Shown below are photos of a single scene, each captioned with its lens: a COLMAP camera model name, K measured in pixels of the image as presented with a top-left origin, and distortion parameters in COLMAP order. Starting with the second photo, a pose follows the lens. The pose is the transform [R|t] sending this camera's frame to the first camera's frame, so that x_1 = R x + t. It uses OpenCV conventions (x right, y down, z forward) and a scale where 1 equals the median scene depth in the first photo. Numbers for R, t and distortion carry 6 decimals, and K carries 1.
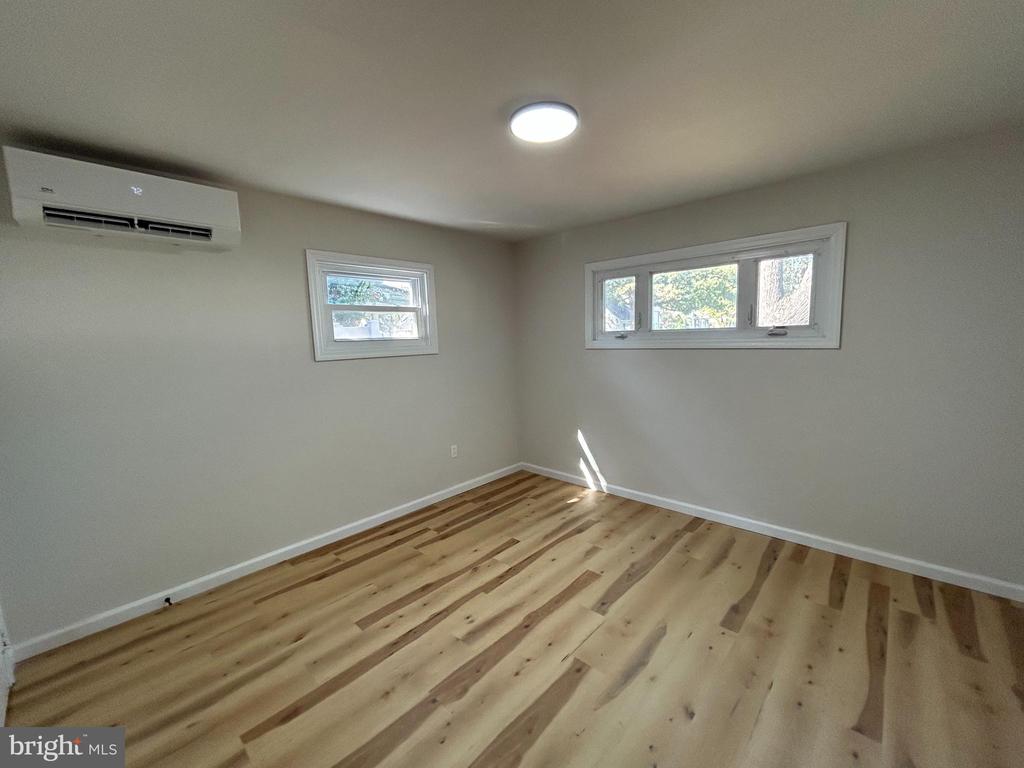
lens RADIAL K [[413.3, 0, 516.8], [0, 413.3, 384.4], [0, 0, 1]] dist [-0.000219, -0.000208]
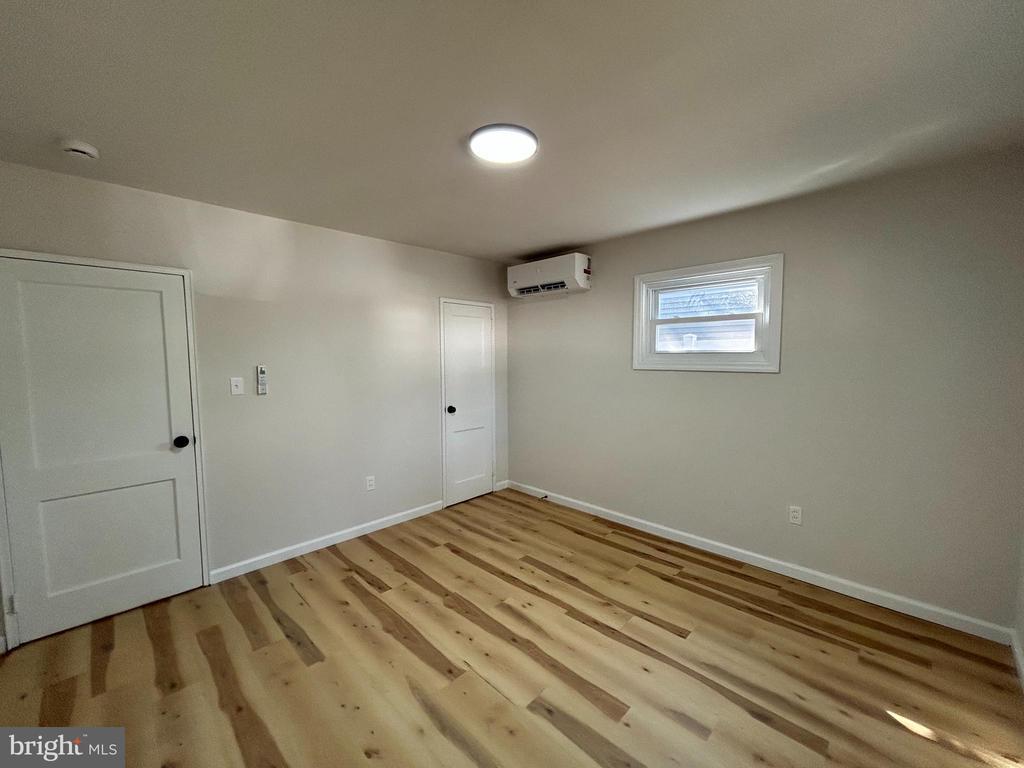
lens RADIAL K [[413.3, 0, 516.8], [0, 413.3, 384.4], [0, 0, 1]] dist [-0.000219, -0.000208]
pose [[-0.027005, 0.103964, -0.994214, 0.776458], [-0.108502, 0.988396, 0.106303, -0.114016], [0.993729, 0.110745, -0.015411, 0.766782]]
